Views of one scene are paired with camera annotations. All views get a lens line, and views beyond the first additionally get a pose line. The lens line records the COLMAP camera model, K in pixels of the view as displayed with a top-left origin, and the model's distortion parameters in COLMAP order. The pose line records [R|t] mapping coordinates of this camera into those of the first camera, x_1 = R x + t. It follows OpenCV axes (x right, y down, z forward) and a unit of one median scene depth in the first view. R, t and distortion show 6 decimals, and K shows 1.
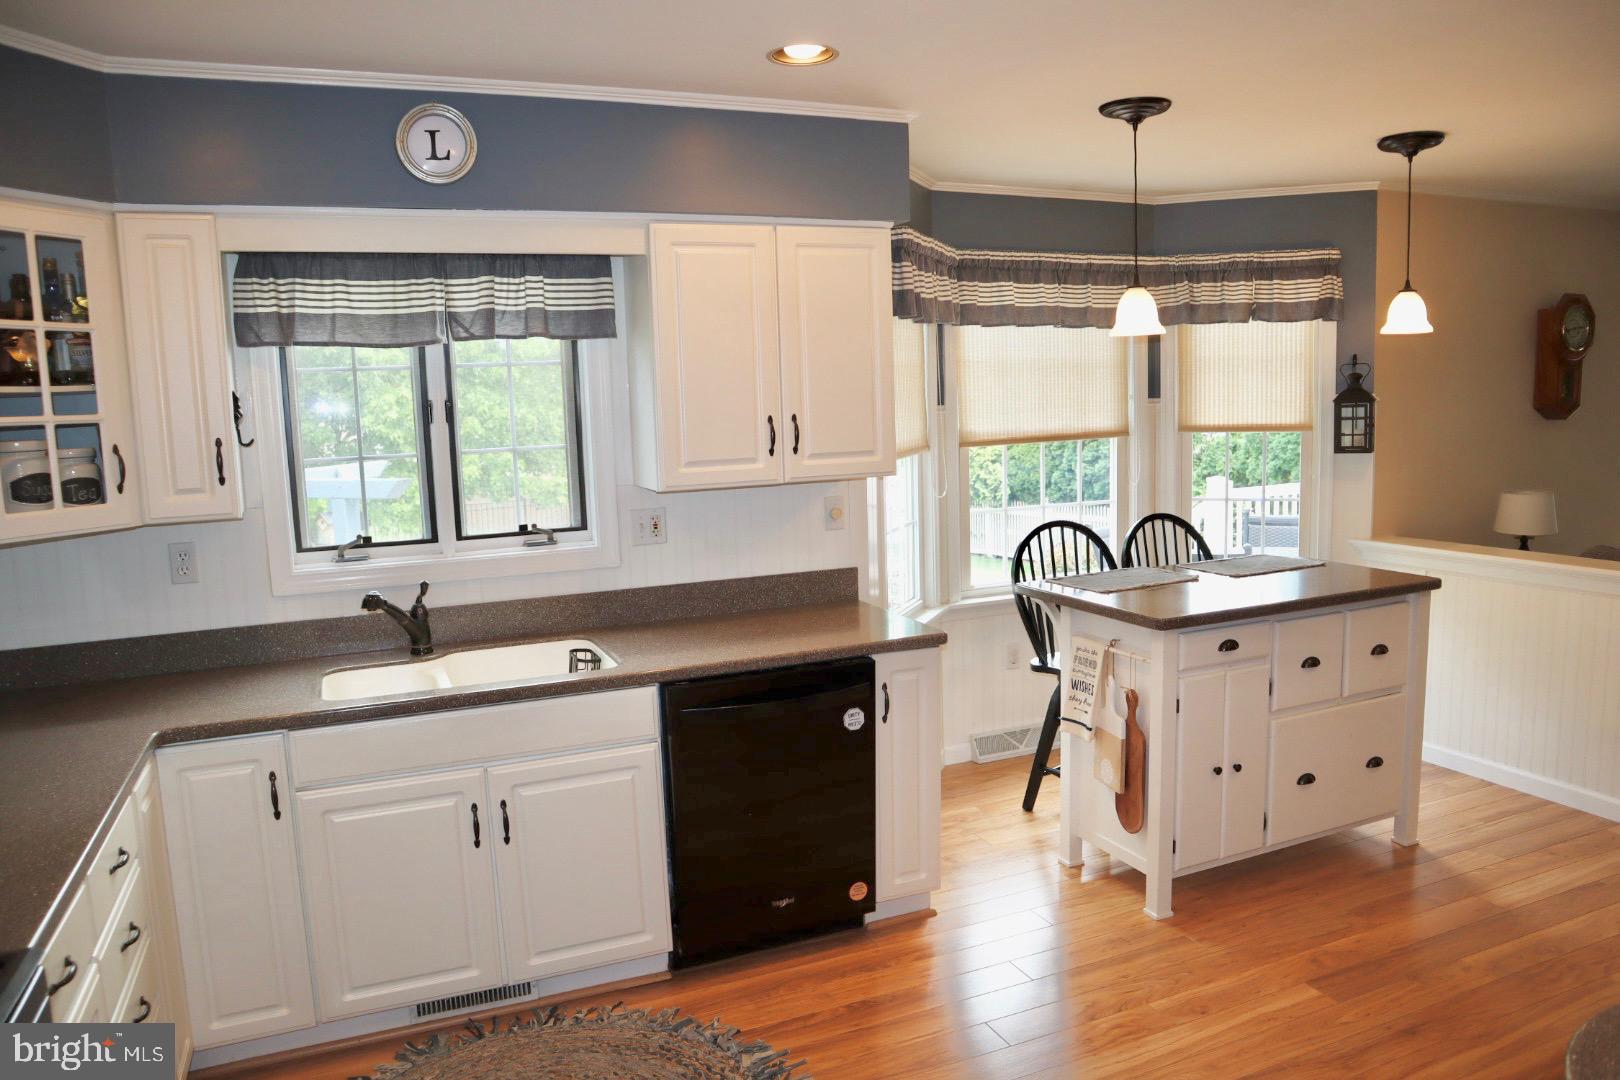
lens RADIAL K [[1126.1, 0, 810.0], [0, 1126.1, 540.0], [0, 0, 1]] dist [-0.083669, 0.005411]
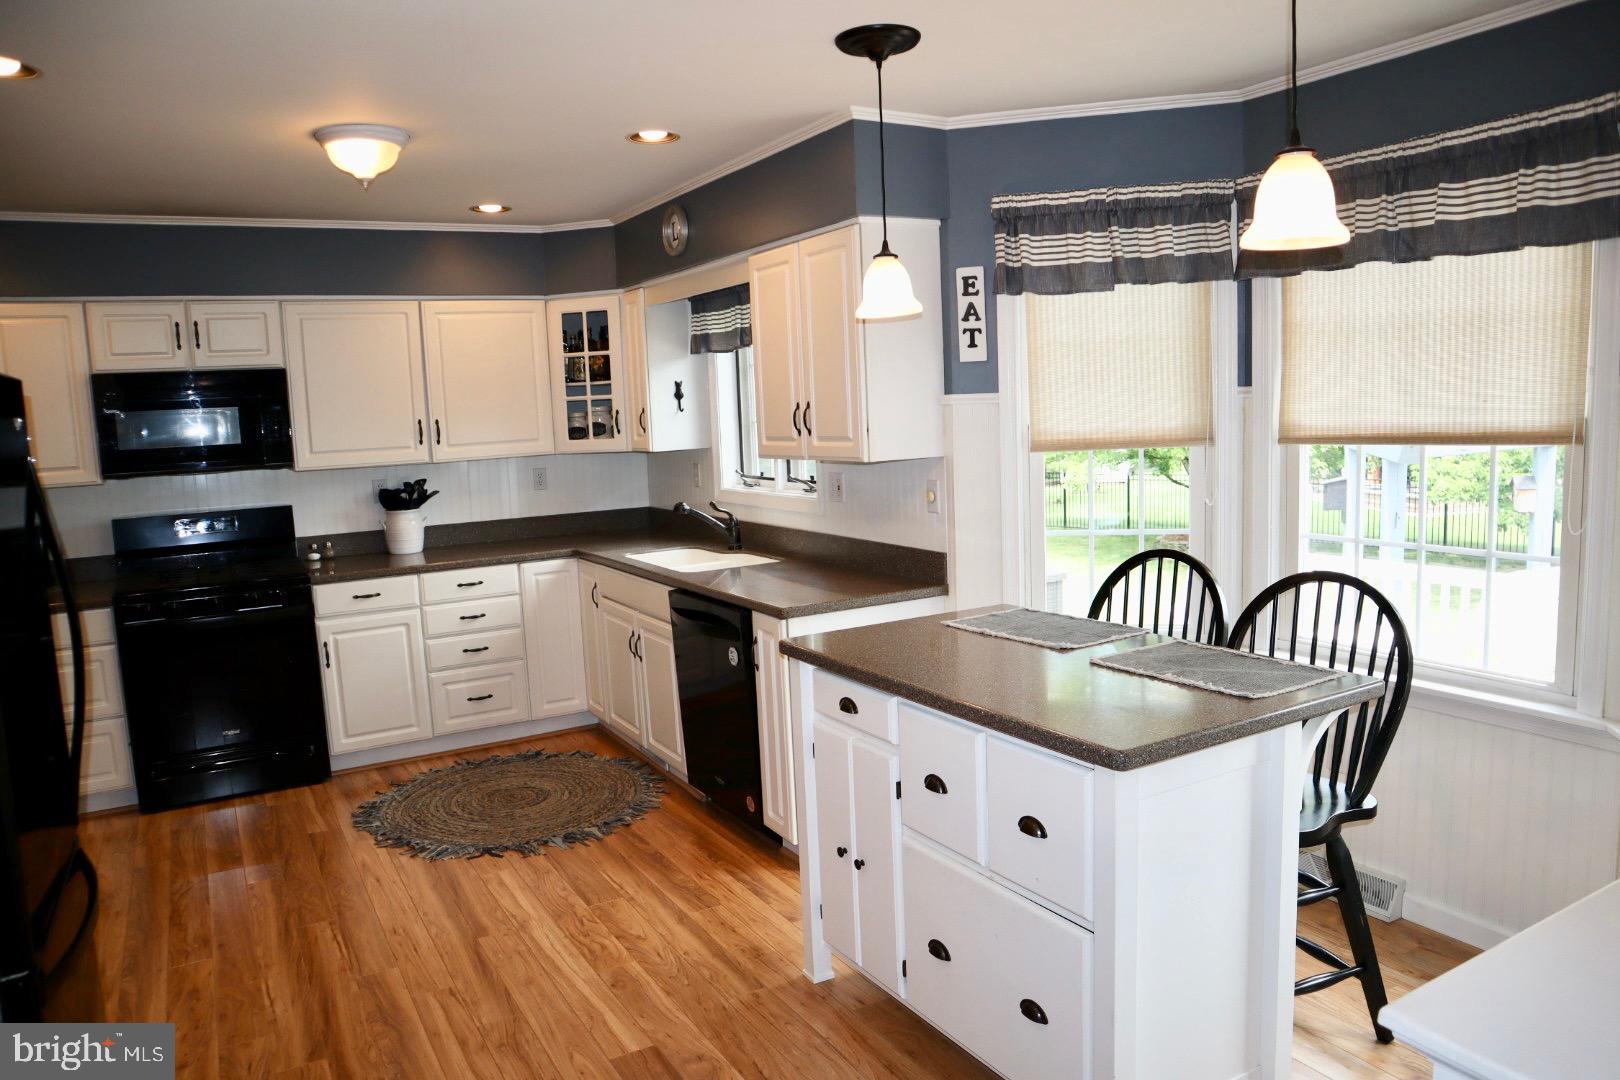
lens RADIAL K [[1126.1, 0, 810.0], [0, 1126.1, 540.0], [0, 0, 1]] dist [-0.083669, 0.005411]
pose [[0.129967, 0.172741, -0.976355, 1.333732], [-0.063353, 0.984142, 0.165685, -0.196866], [0.989492, 0.040322, 0.138849, 0.979262]]
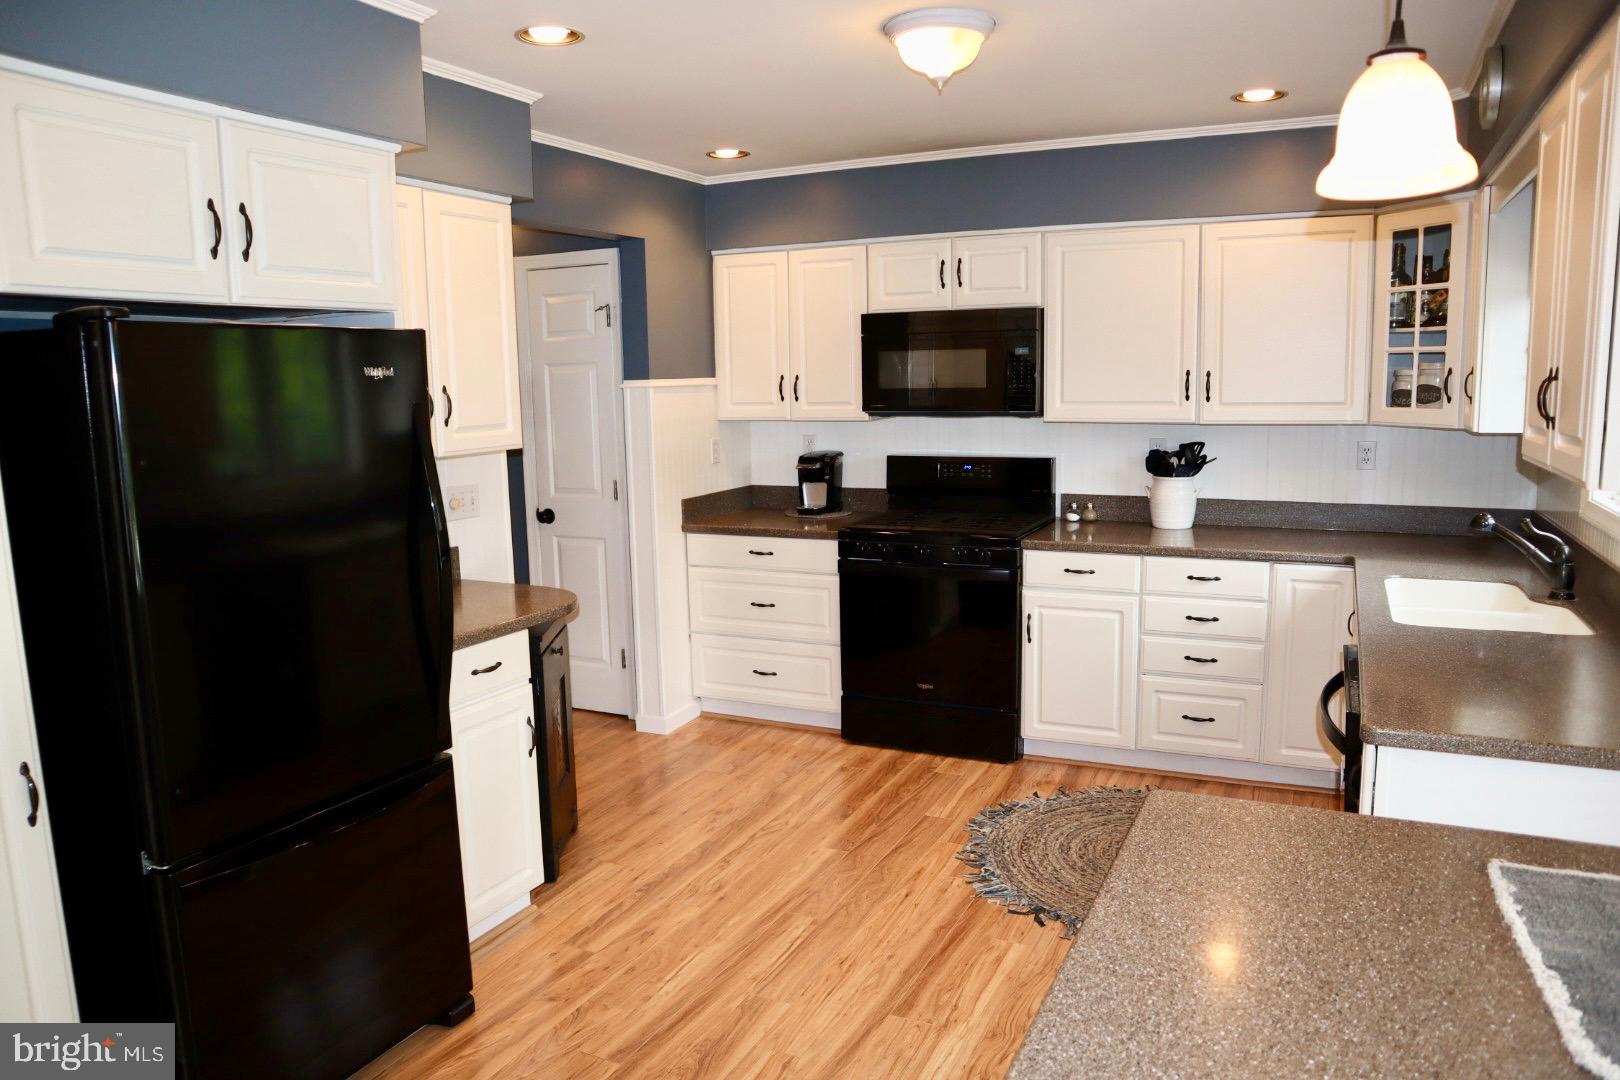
lens RADIAL K [[1126.1, 0, 810.0], [0, 1126.1, 540.0], [0, 0, 1]] dist [-0.083669, 0.005411]
pose [[-0.742459, 0.167876, -0.648515, 0.833418], [-0.004964, 0.966685, 0.255921, -0.208324], [0.669873, 0.193230, -0.716891, 1.365343]]
